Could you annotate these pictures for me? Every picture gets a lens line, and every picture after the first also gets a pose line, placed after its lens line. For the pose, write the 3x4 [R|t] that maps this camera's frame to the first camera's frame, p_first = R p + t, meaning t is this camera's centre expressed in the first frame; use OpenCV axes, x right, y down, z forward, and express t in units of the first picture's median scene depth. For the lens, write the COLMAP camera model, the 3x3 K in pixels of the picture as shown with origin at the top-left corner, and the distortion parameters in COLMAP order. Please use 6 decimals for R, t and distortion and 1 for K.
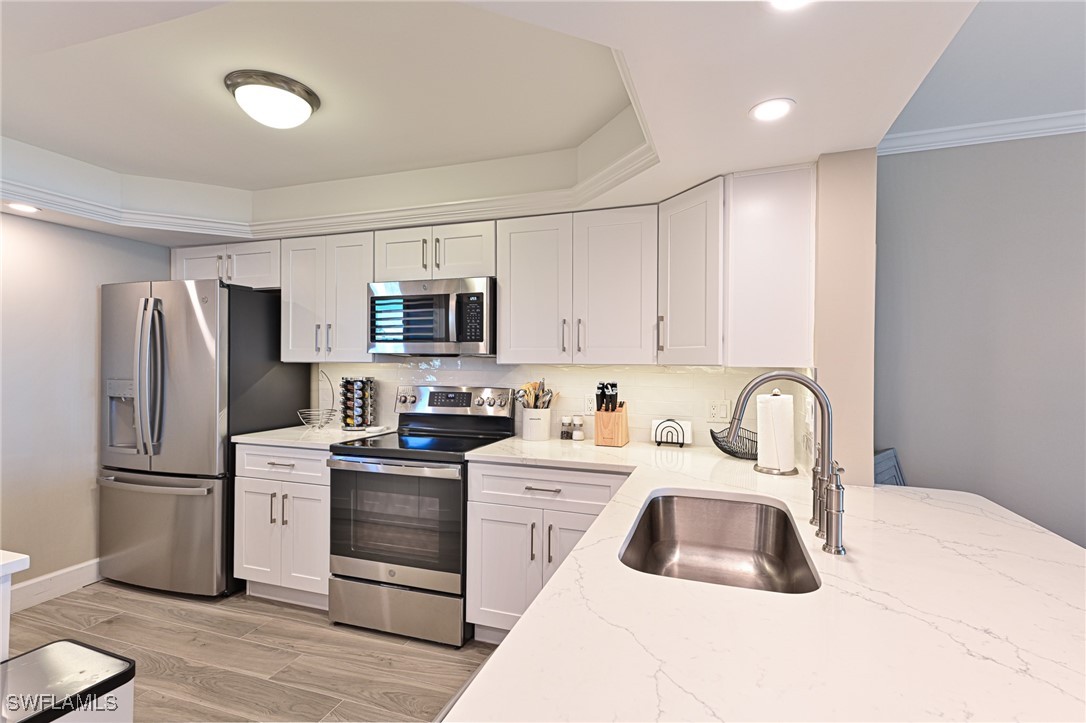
lens RADIAL K [[523.5, 0, 543.2], [0, 523.5, 361.6], [0, 0, 1]] dist [0.012029, 0.000227]
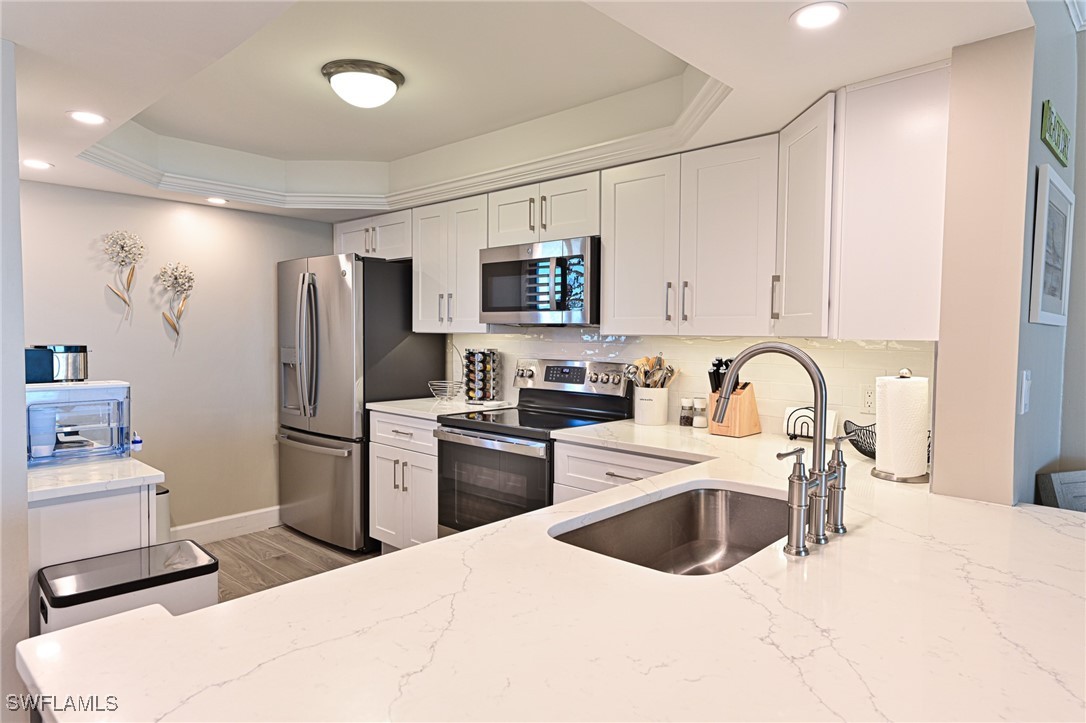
lens RADIAL K [[677.2, 0, 541.2], [0, 677.2, 363.2], [0, 0, 1]] dist [0.003716, -0.002559]
pose [[0.908349, 0.021561, -0.417657, 0.295643], [-0.003700, 0.999045, 0.043526, 0.002519], [0.418196, -0.037992, 0.907562, -0.077732]]
